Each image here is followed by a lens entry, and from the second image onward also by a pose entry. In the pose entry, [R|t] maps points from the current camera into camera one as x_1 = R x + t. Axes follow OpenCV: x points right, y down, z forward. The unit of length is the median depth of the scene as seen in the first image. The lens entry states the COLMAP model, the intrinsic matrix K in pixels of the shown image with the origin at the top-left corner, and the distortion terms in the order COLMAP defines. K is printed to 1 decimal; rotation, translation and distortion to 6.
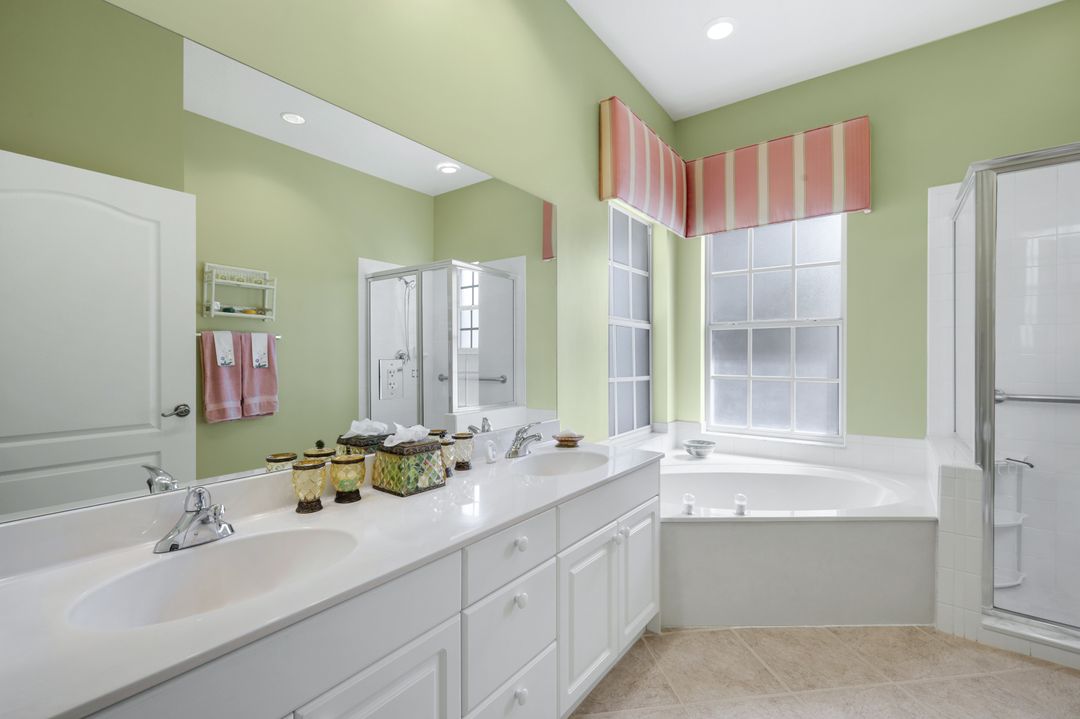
lens RADIAL K [[439.6, 0, 540.0], [0, 439.6, 359.5], [0, 0, 1]] dist [0.002225, 0.000130]
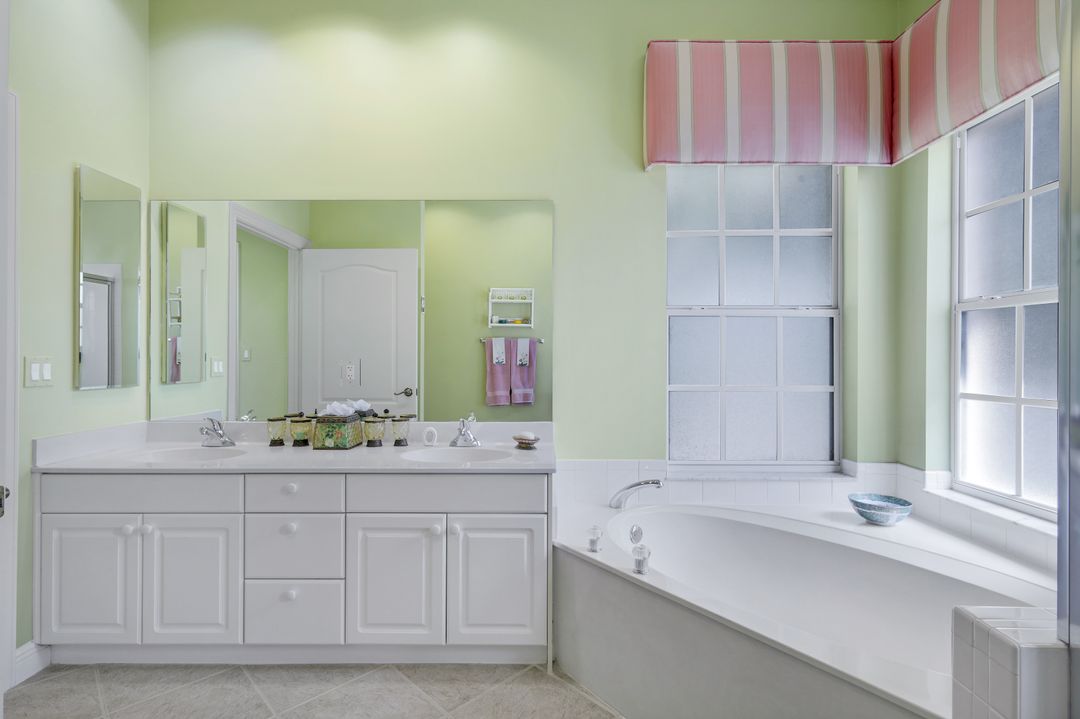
lens RADIAL K [[476.6, 0, 540.0], [0, 476.6, 359.5], [0, 0, 1]] dist [0.001776, 0.000145]
pose [[0.638650, 0.005468, -0.769478, 0.470741], [-0.007762, 0.999970, 0.000664, -0.001131], [0.769458, 0.005549, 0.638673, 0.178305]]
